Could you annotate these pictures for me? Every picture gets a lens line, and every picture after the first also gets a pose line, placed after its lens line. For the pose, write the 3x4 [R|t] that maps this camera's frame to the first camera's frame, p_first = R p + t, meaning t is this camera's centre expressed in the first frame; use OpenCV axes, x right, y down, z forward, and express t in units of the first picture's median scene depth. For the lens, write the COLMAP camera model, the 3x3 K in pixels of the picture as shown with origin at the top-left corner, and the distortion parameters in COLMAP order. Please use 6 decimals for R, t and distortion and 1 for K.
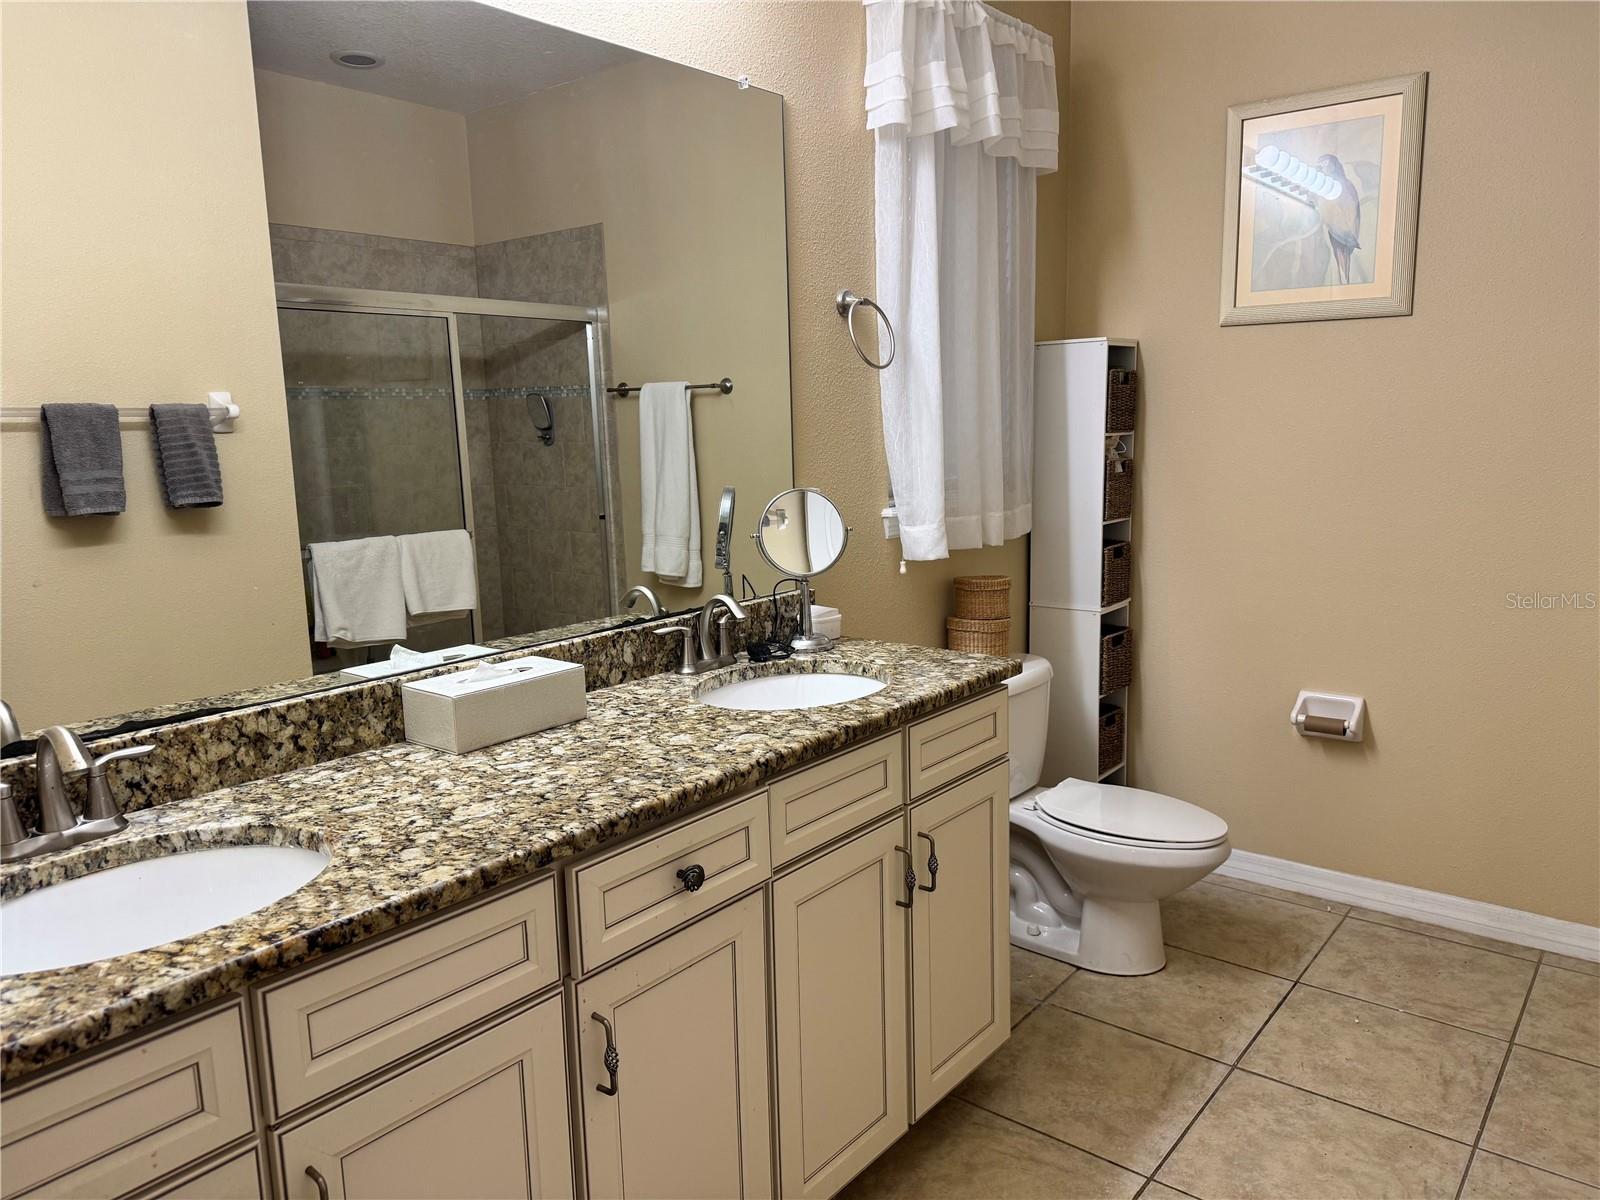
lens RADIAL K [[1128.3, 0, 800.0], [0, 1128.3, 600.0], [0, 0, 1]] dist [-0.000133, -0.000684]
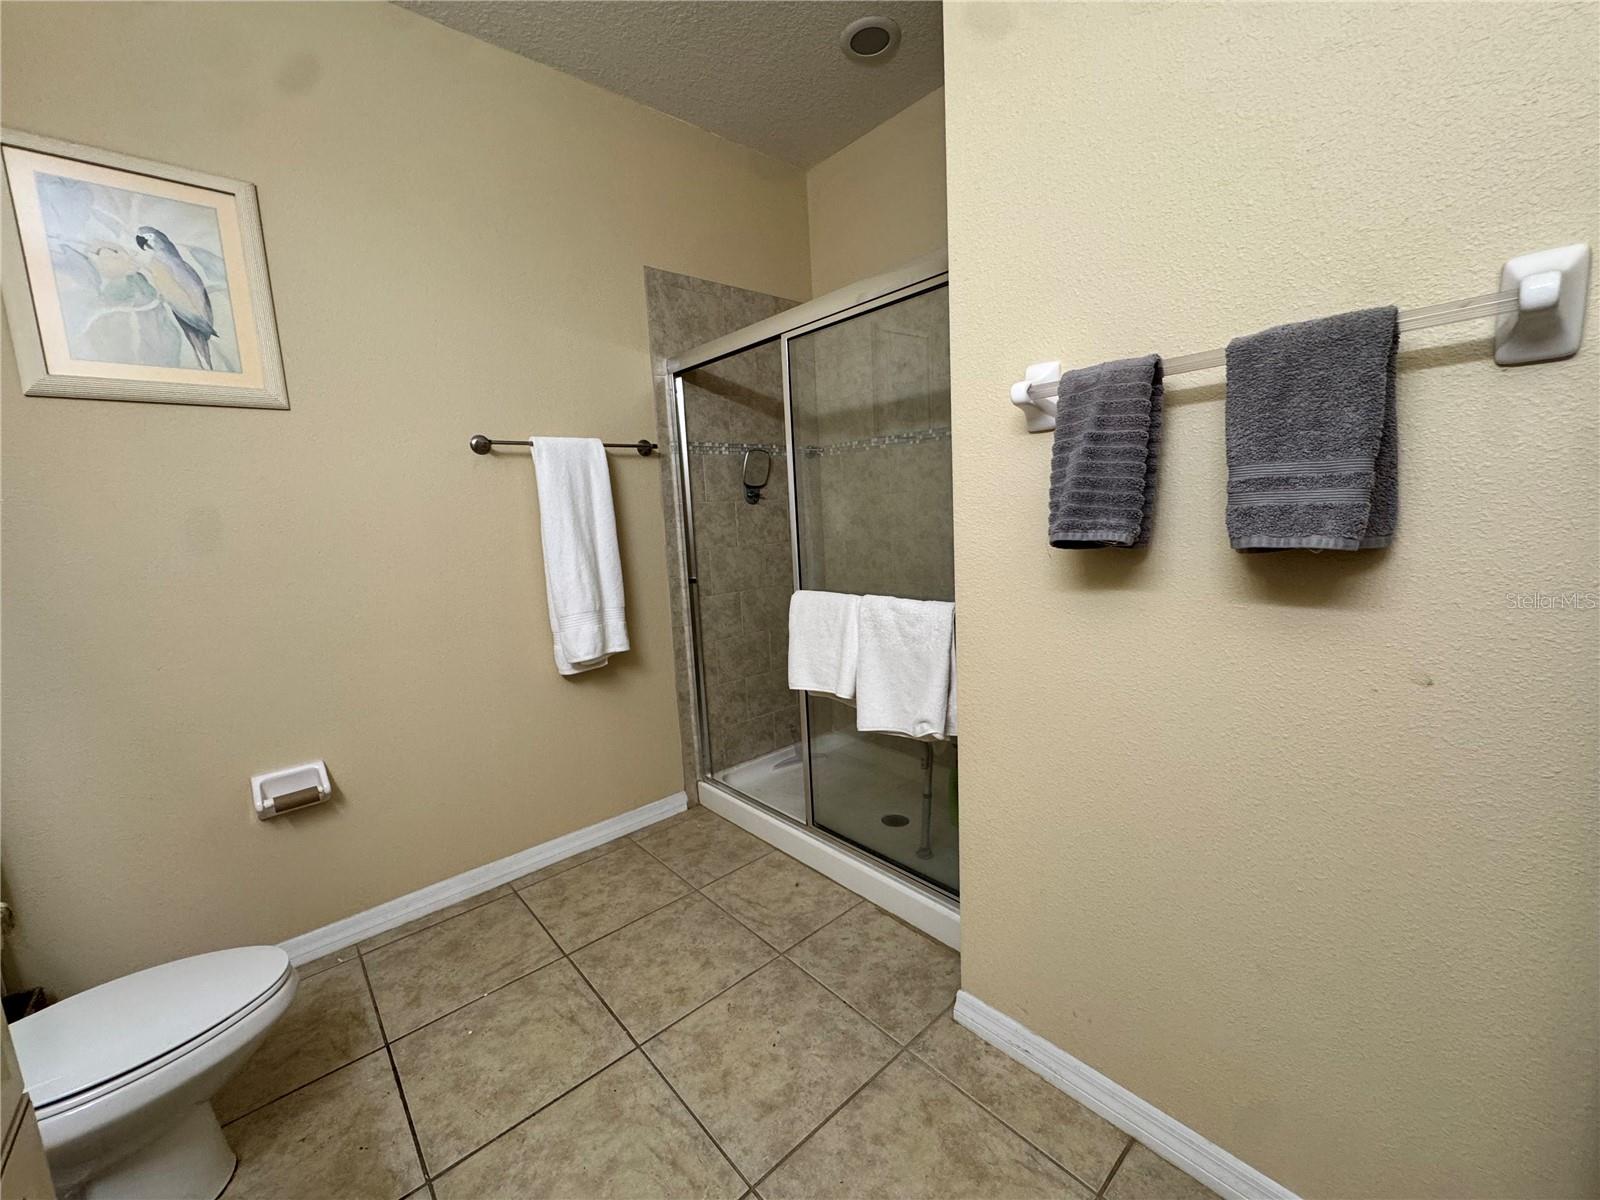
lens RADIAL K [[635.9, 0, 801.6], [0, 635.9, 605.5], [0, 0, 1]] dist [-0.000698, -0.000110]
pose [[0.161668, -0.131332, 0.978067, -0.007456], [0.208293, 0.973318, 0.096264, -0.023889], [-0.964613, 0.188162, 0.184710, 0.445447]]
